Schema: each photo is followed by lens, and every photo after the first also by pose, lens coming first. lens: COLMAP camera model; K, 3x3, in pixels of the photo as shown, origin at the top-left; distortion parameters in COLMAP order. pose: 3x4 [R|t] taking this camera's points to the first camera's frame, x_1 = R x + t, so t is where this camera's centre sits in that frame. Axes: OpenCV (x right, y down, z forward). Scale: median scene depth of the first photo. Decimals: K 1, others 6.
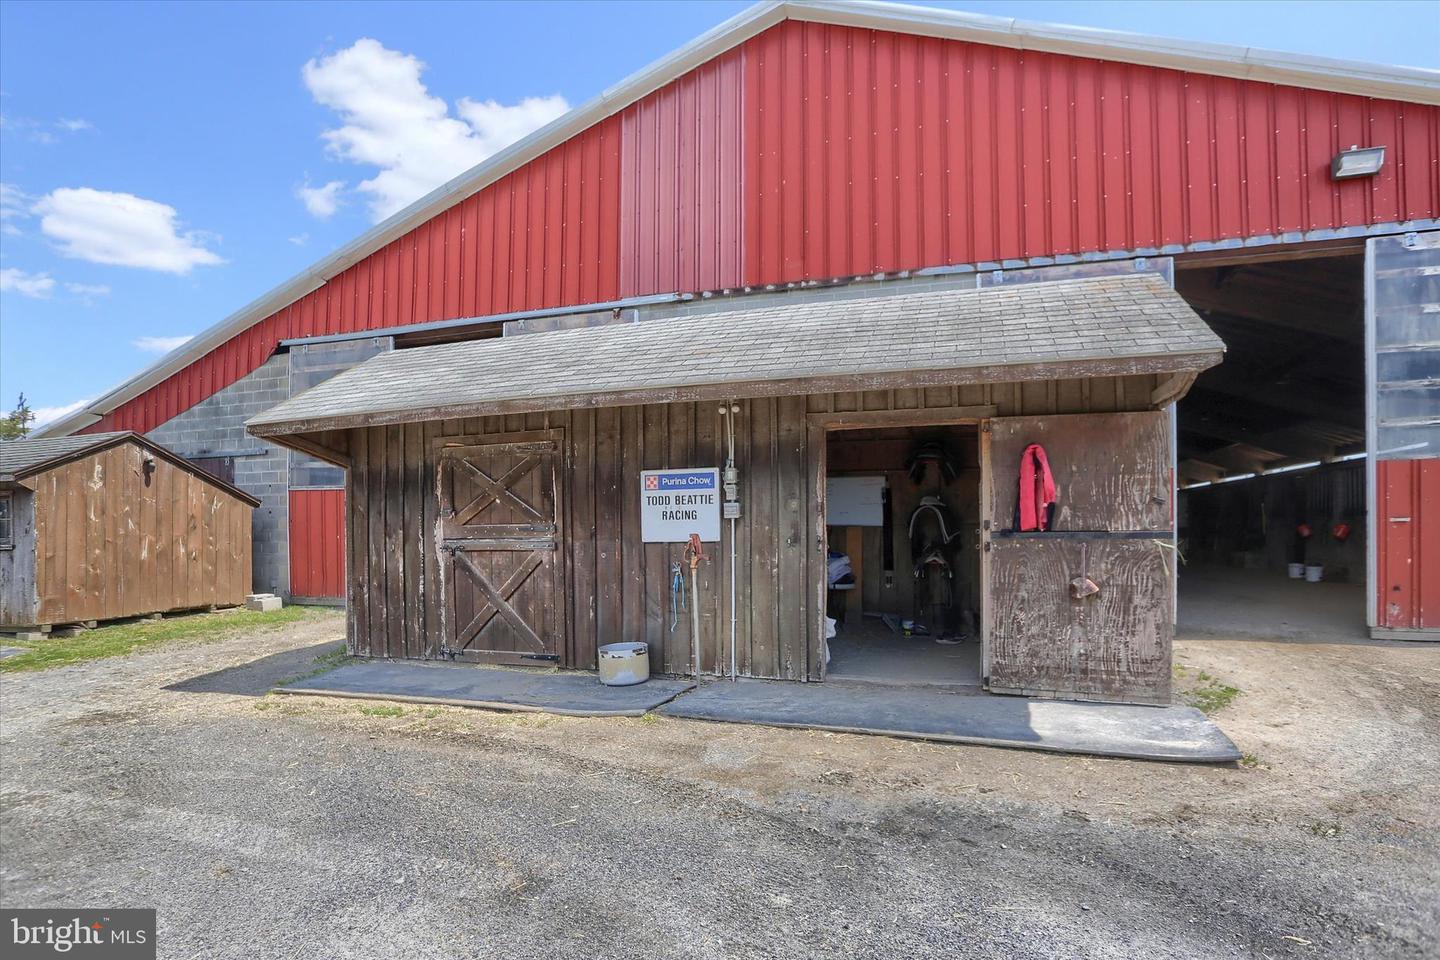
lens RADIAL K [[732.6, 0, 718.9], [0, 732.6, 488.4], [0, 0, 1]] dist [-0.076648, 0.030097]
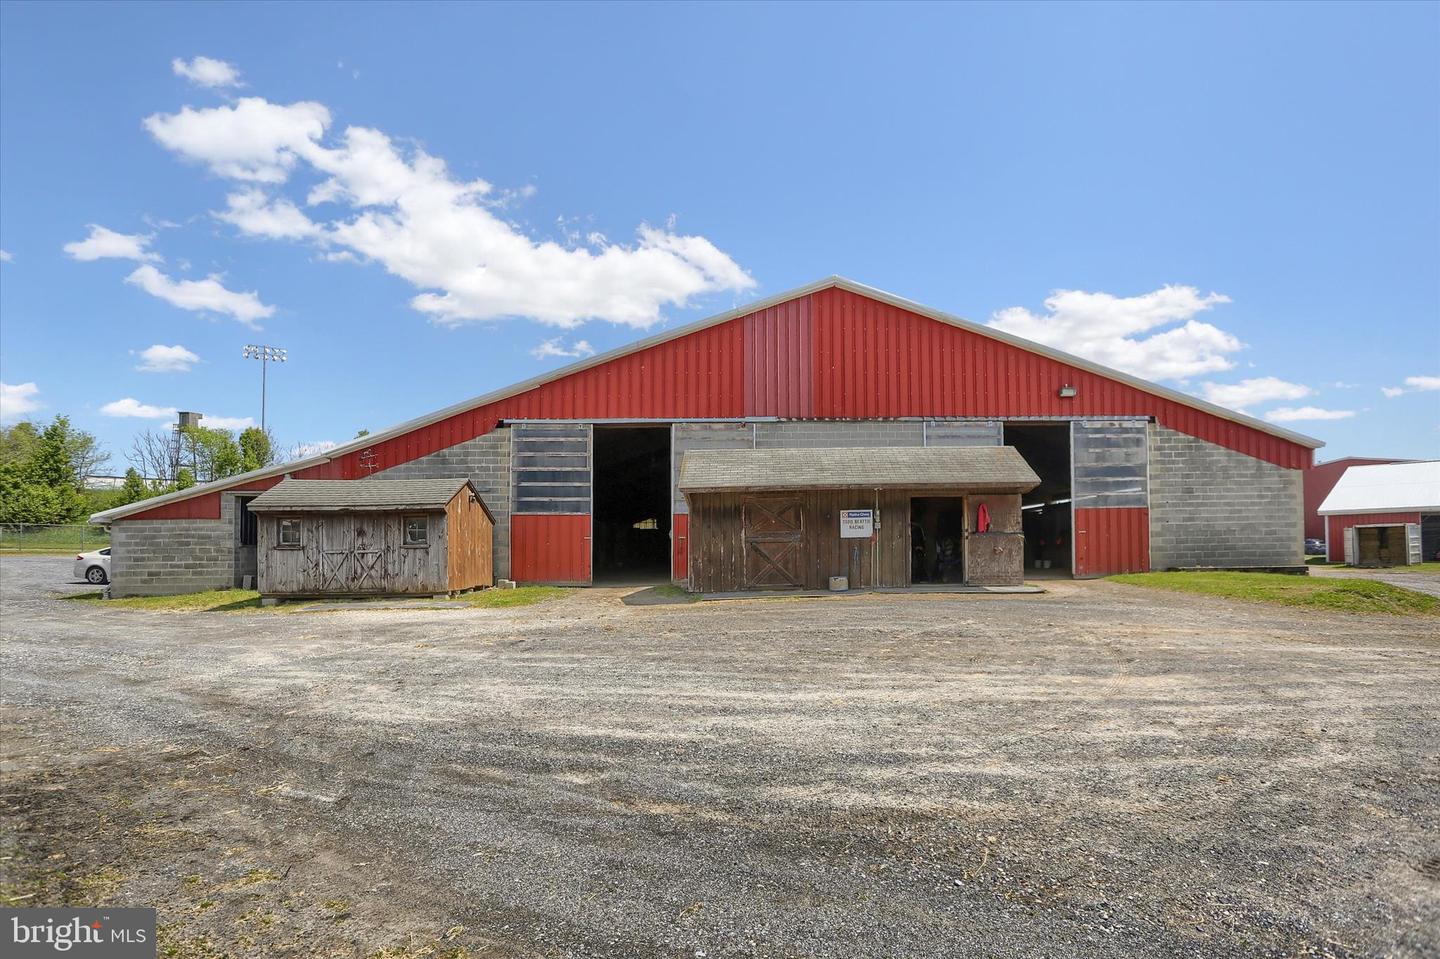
lens RADIAL K [[748.0, 0, 693.4], [0, 748.0, 480.8], [0, 0, 1]] dist [-0.092549, 0.058117]
pose [[0.961651, 0.025083, 0.273125, -1.117670], [-0.012218, 0.998738, -0.048705, 0.005607], [-0.274002, 0.043500, 0.960745, -1.177318]]
